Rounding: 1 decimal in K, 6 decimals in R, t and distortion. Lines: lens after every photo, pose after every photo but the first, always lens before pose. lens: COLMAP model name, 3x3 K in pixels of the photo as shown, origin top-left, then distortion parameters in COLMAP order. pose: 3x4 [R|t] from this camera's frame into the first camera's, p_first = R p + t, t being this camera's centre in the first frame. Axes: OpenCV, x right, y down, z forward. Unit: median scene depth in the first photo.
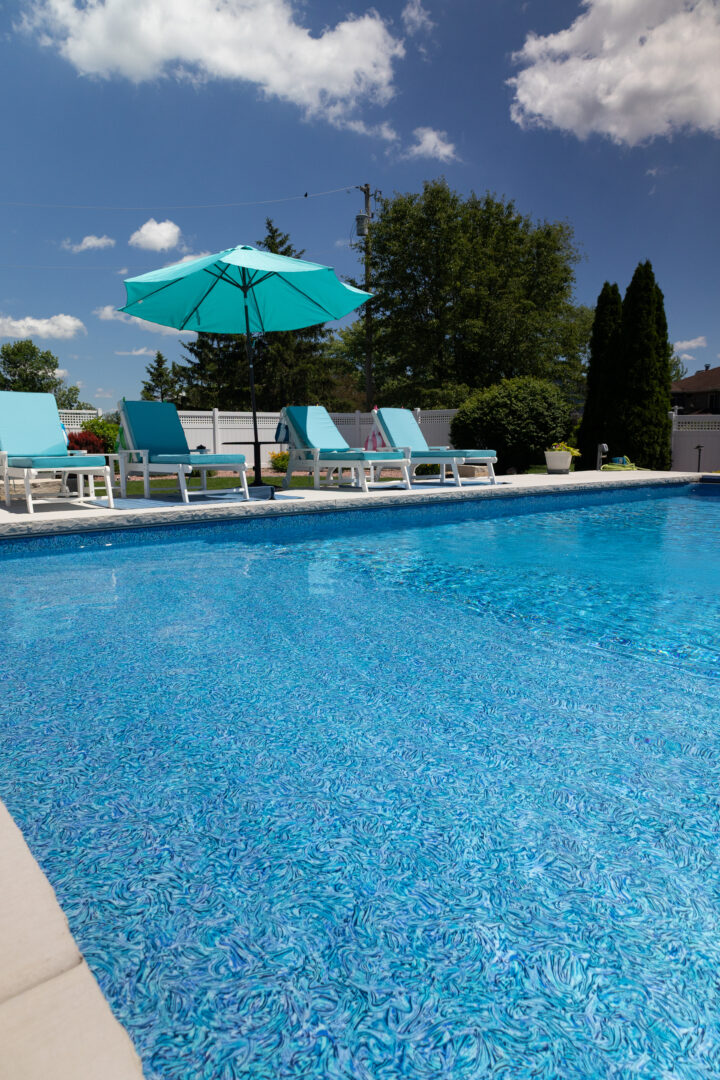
lens RADIAL K [[686.4, 0, 360.0], [0, 686.4, 540.0], [0, 0, 1]] dist [-0.000537, 0.001282]
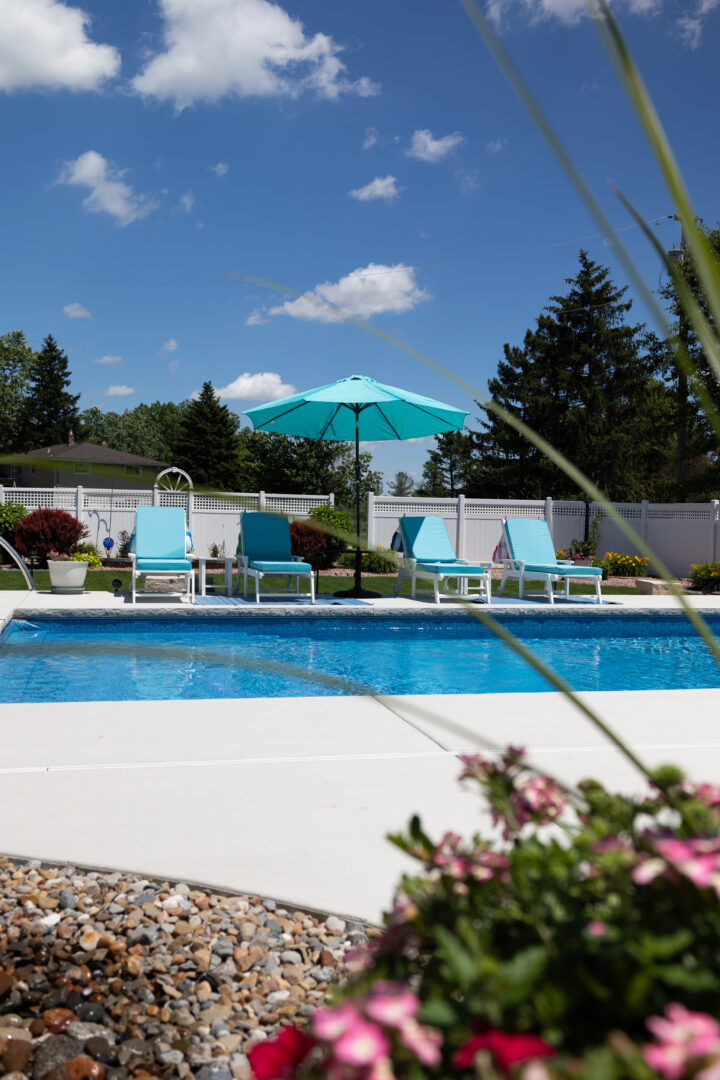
lens RADIAL K [[977.0, 0, 360.0], [0, 977.0, 540.0], [0, 0, 1]] dist [-0.013529, 0.001315]
pose [[0.920163, 0.035691, -0.389905, 0.176058], [-0.084454, 0.990487, -0.108643, 0.002268], [0.382318, 0.132899, 0.914424, -0.156114]]
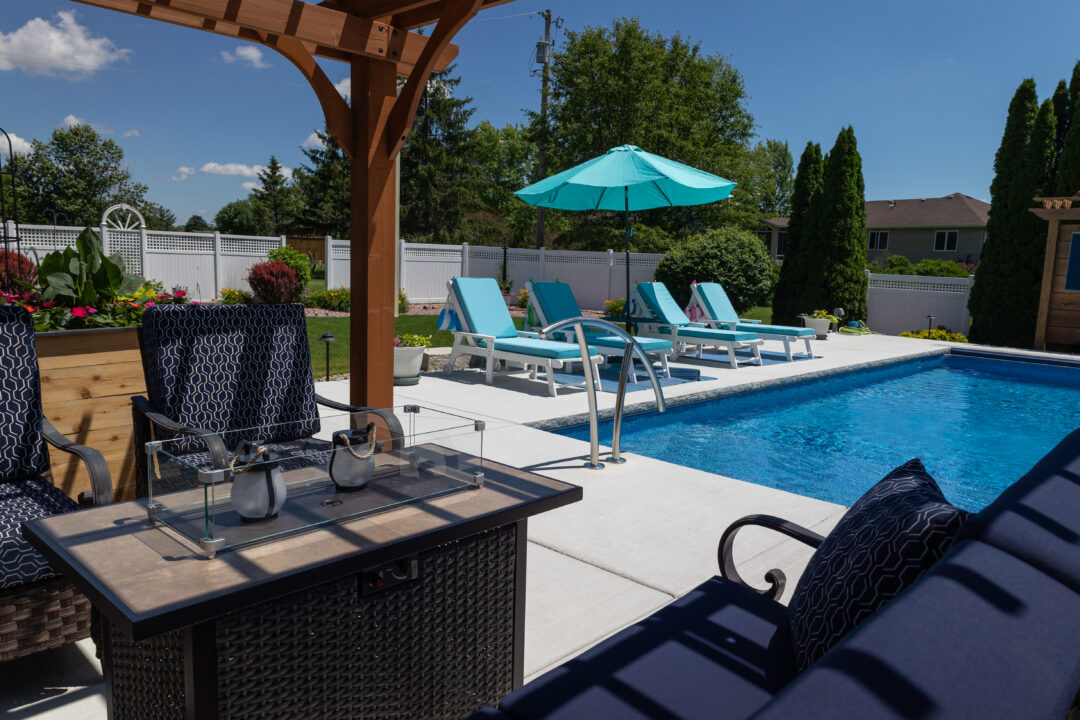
lens RADIAL K [[756.0, 0, 568.3], [0, 756.0, 357.9], [0, 0, 1]] dist [0.002866, 0.003337]
pose [[0.989089, 0.026268, 0.144959, -0.163153], [-0.024145, 0.999574, -0.016387, -0.021411], [-0.145327, 0.012709, 0.989302, -0.078300]]
